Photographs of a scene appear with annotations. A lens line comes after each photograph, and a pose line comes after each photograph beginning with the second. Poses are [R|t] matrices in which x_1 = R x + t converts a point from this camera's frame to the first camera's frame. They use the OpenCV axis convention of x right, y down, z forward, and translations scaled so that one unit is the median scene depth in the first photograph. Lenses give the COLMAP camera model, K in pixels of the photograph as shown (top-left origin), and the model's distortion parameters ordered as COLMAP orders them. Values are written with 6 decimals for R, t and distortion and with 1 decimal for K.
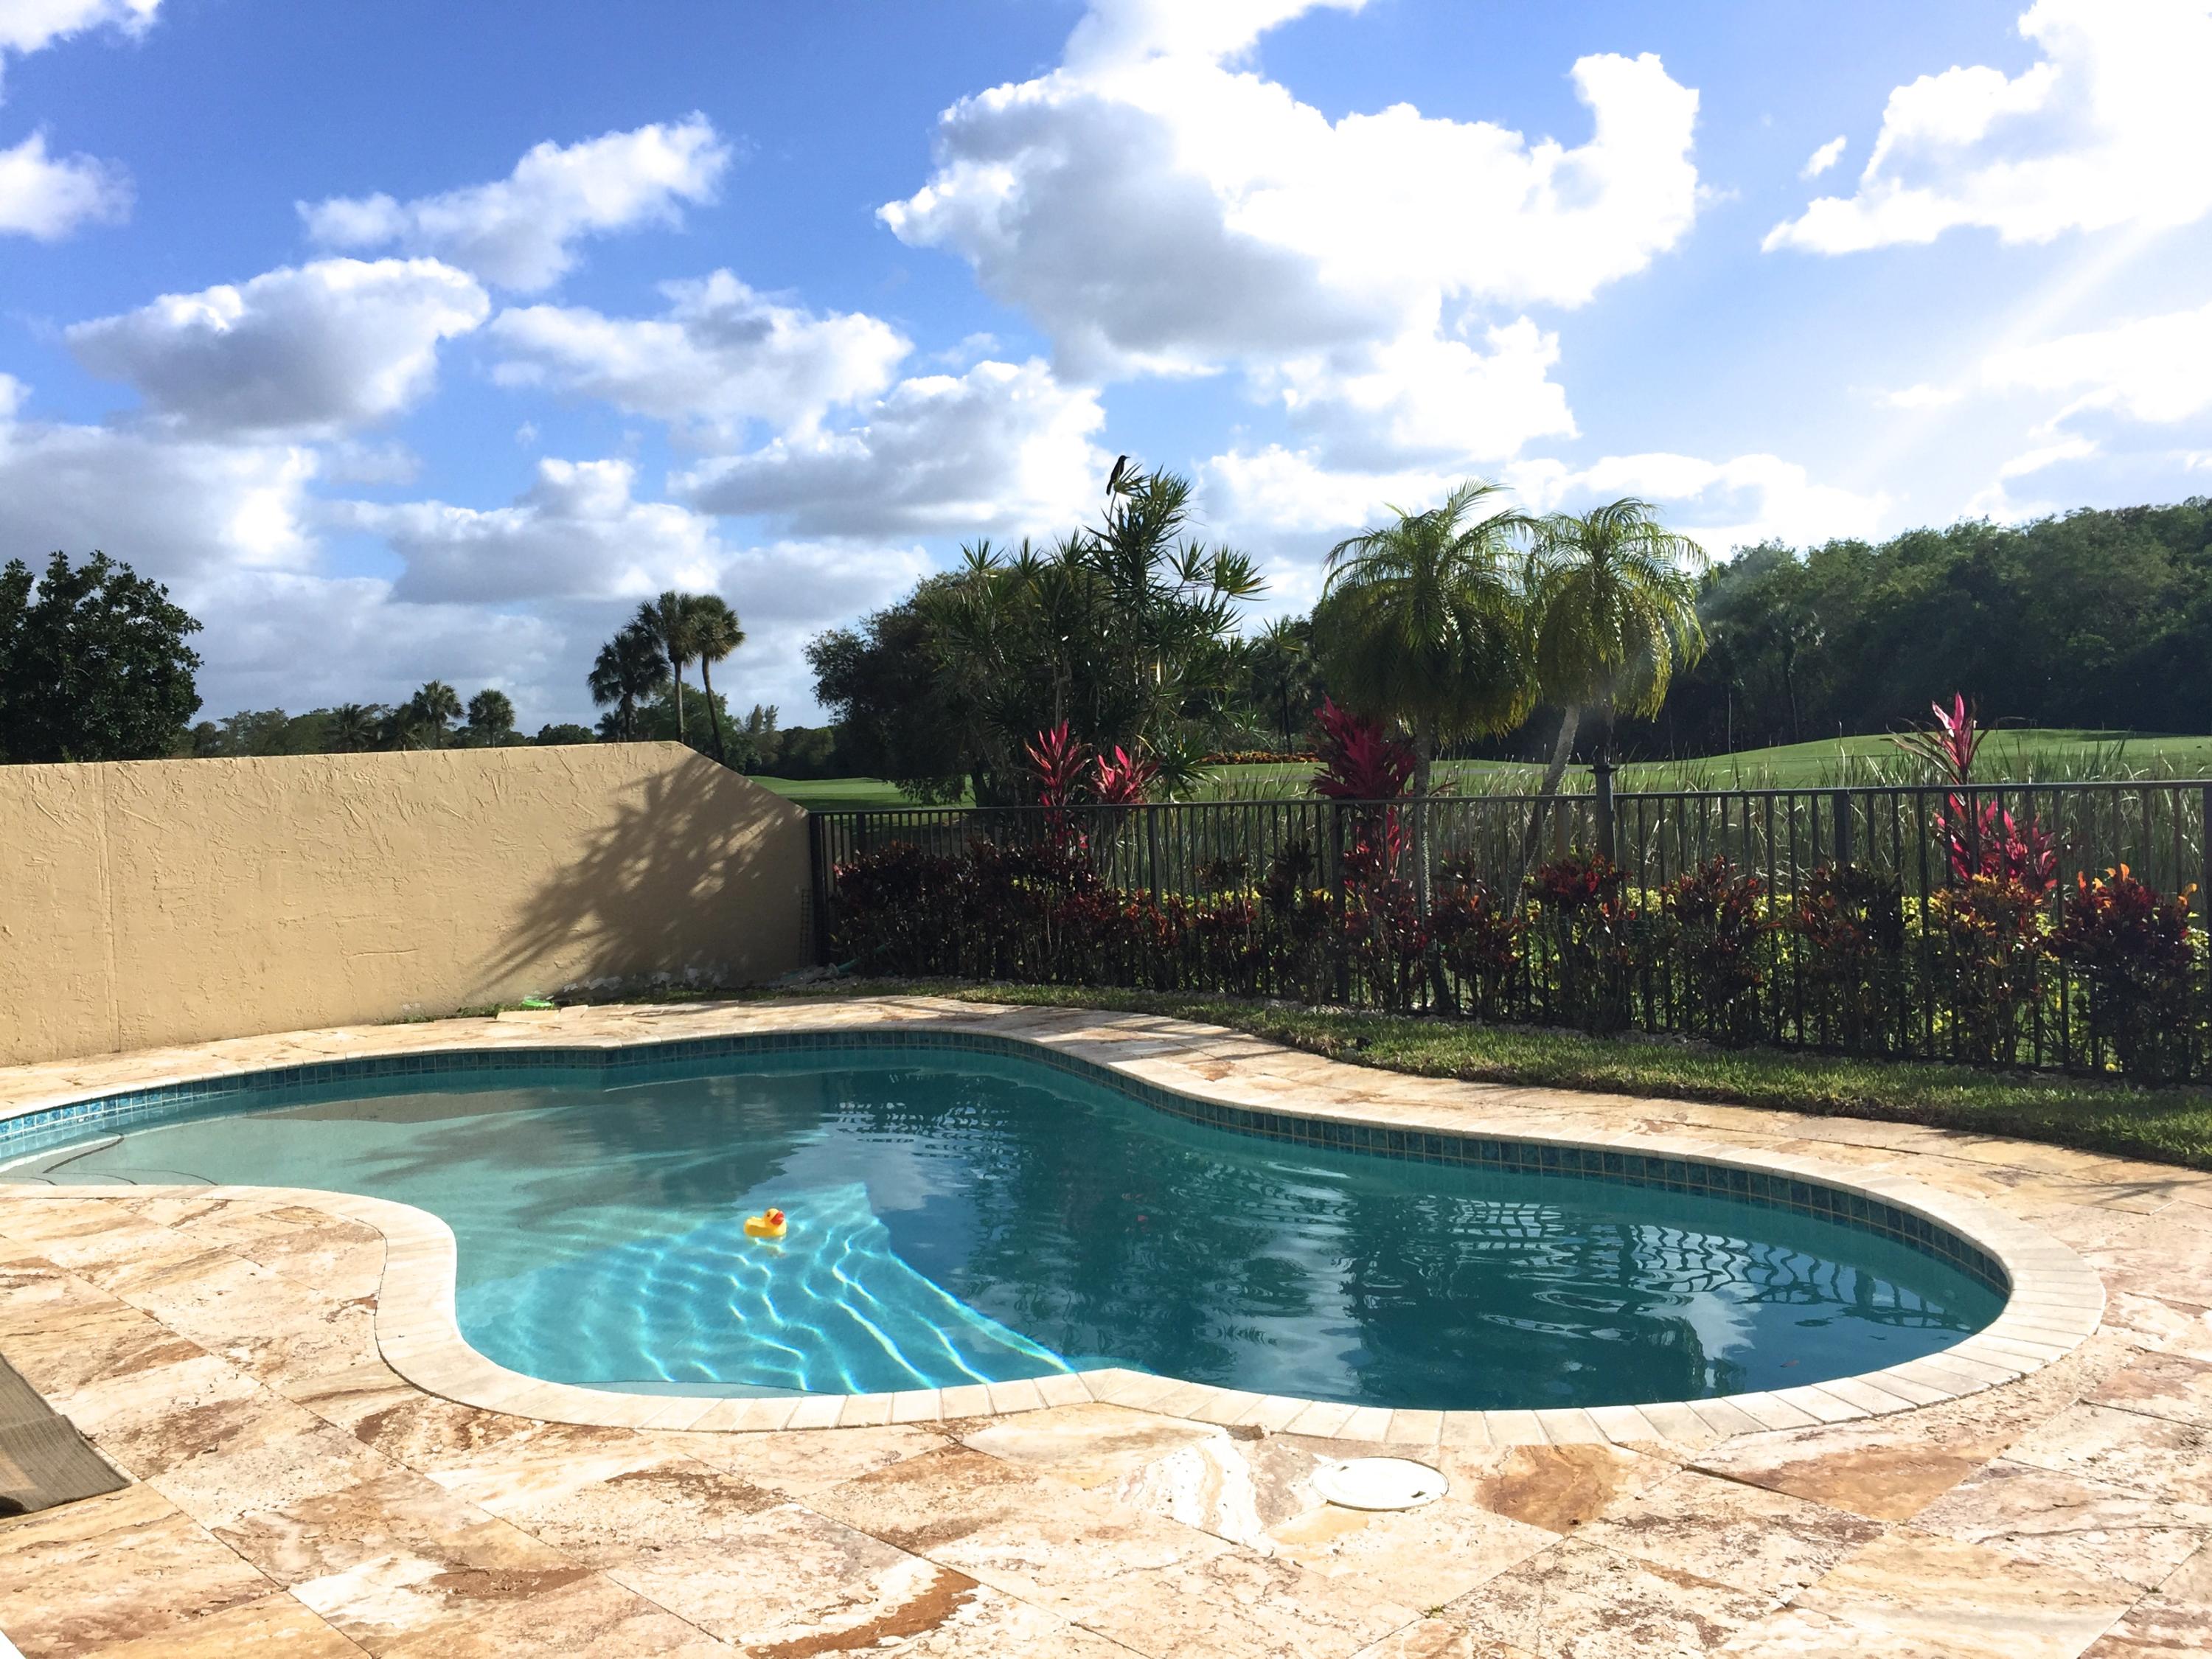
lens RADIAL K [[1845.0, 0, 1114.4], [0, 1845.0, 788.3], [0, 0, 1]] dist [0.031400, 0.003774]
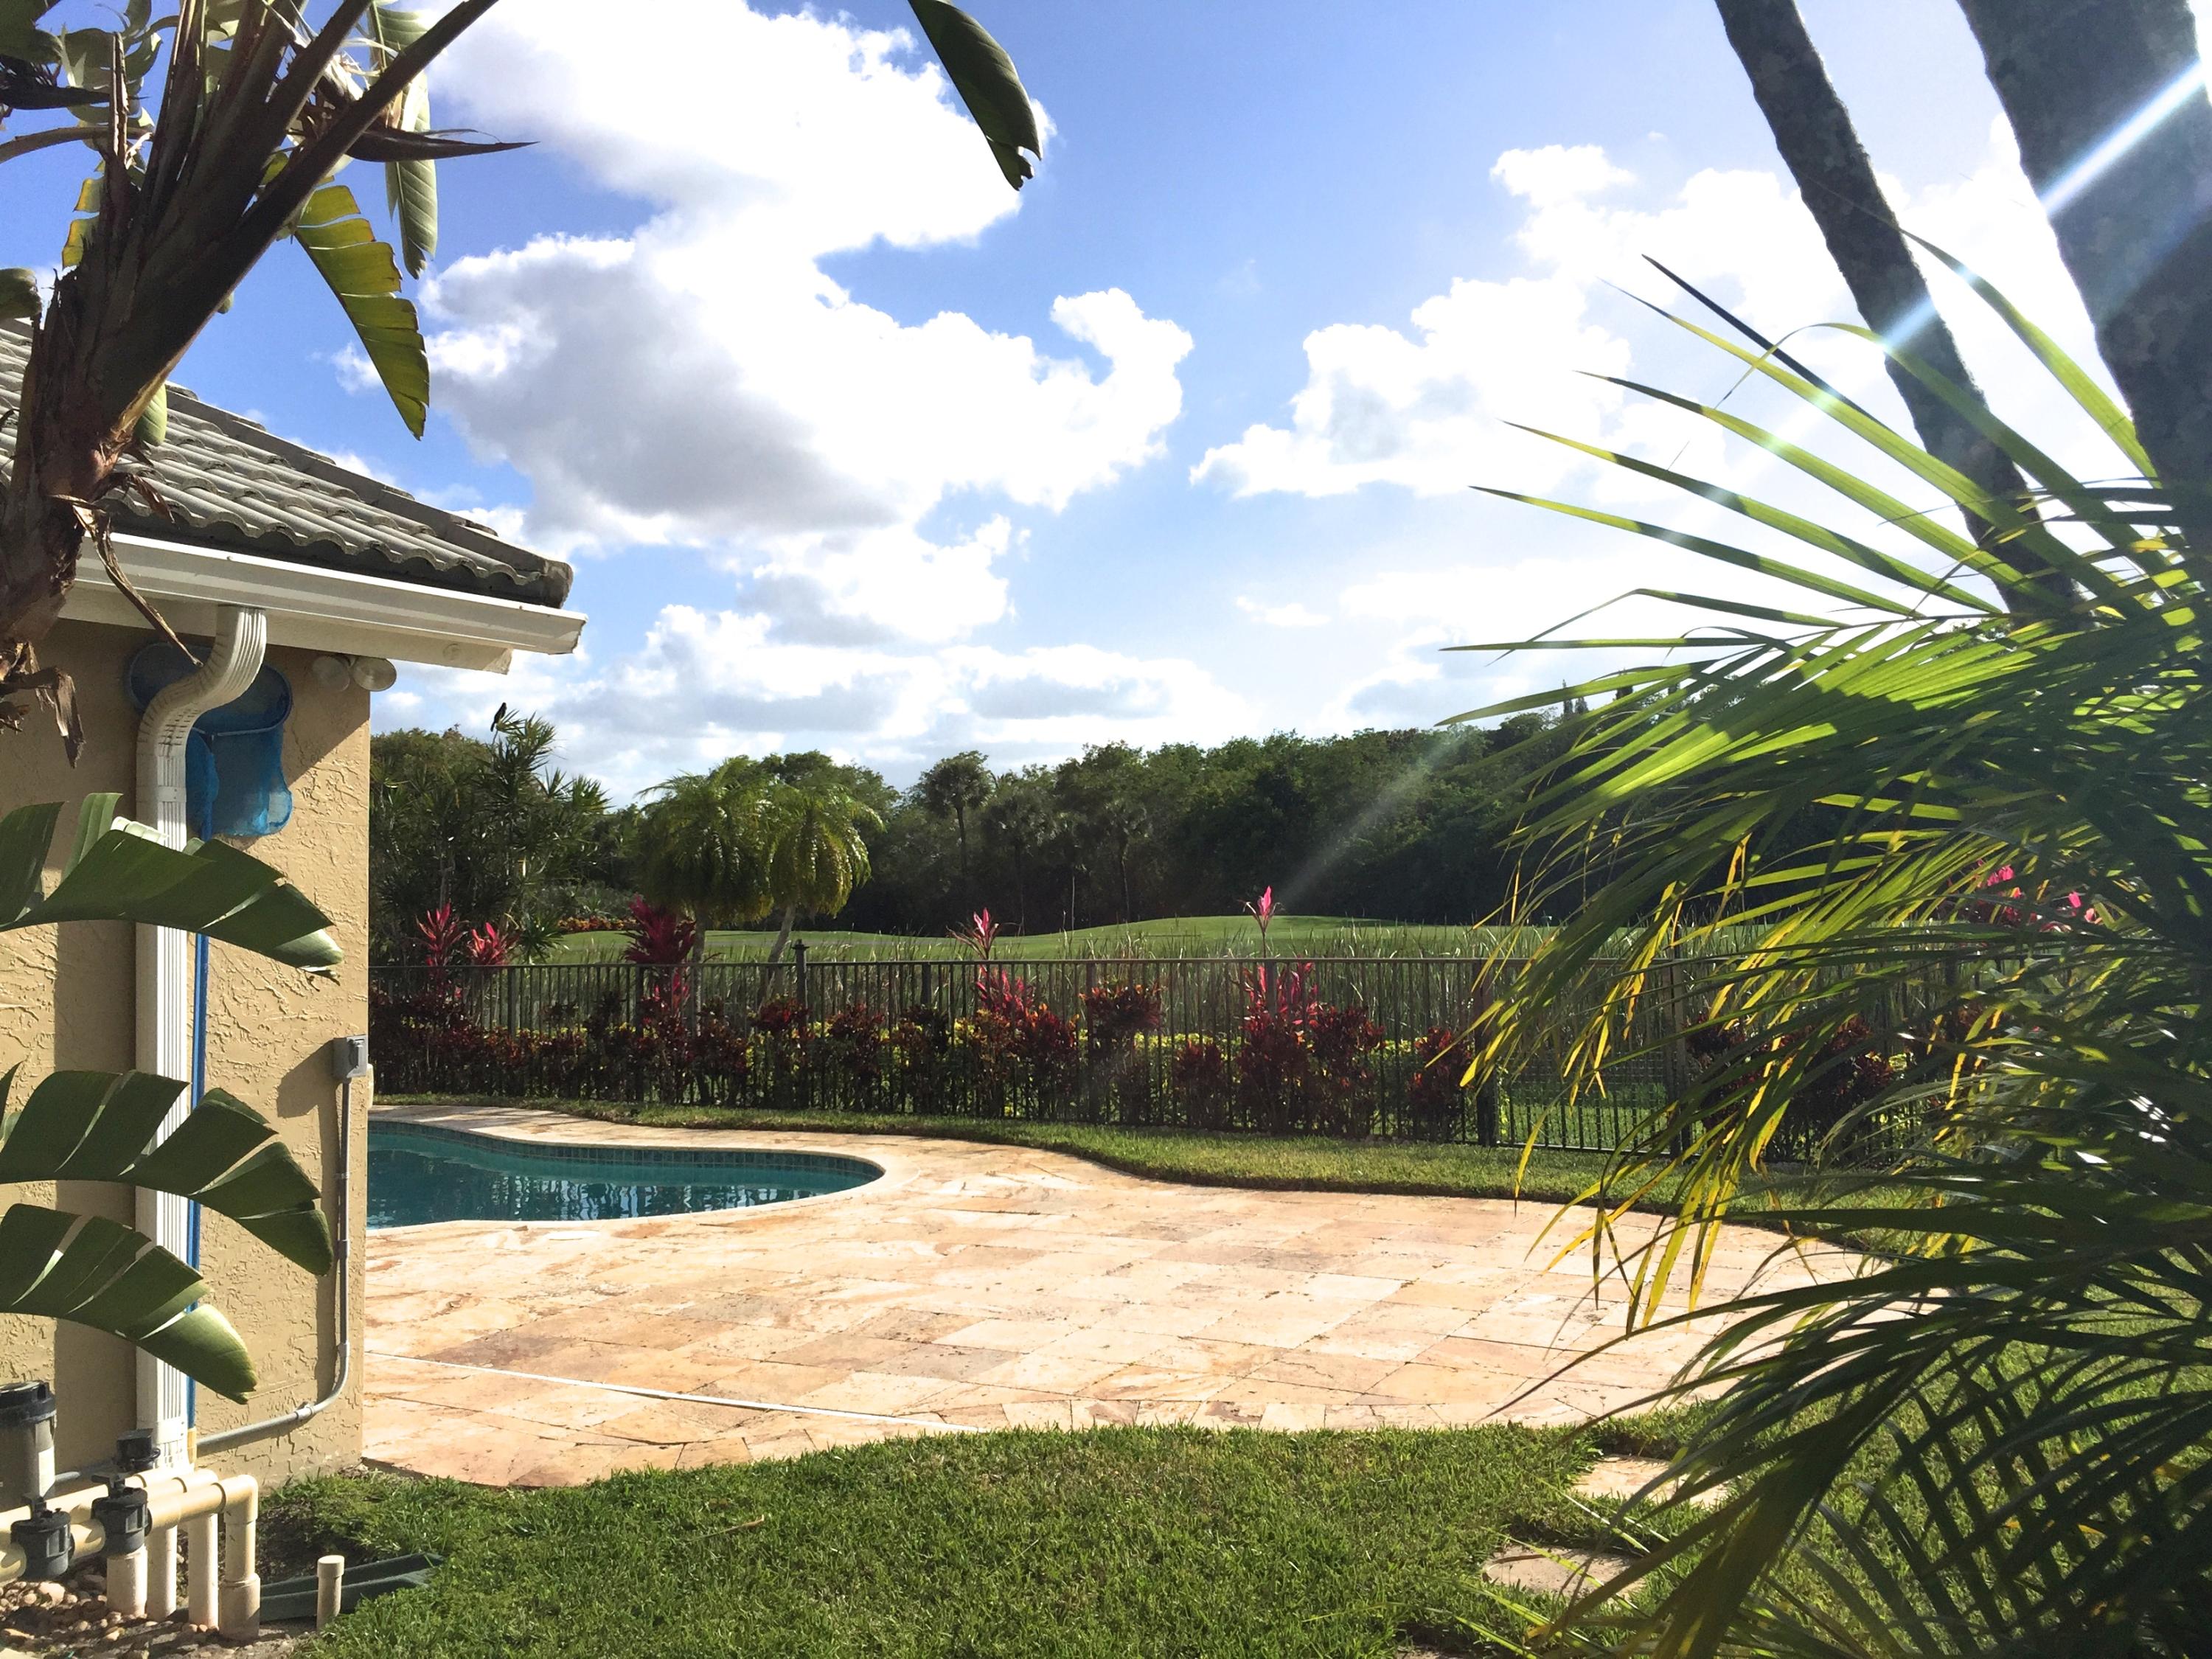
lens RADIAL K [[1845.0, 0, 1114.4], [0, 1845.0, 788.3], [0, 0, 1]] dist [0.031400, 0.003774]
pose [[0.948508, 0.044896, 0.313556, 0.006986], [-0.016264, 0.995501, -0.093341, -0.001442], [-0.316336, 0.083435, 0.944971, -0.459185]]
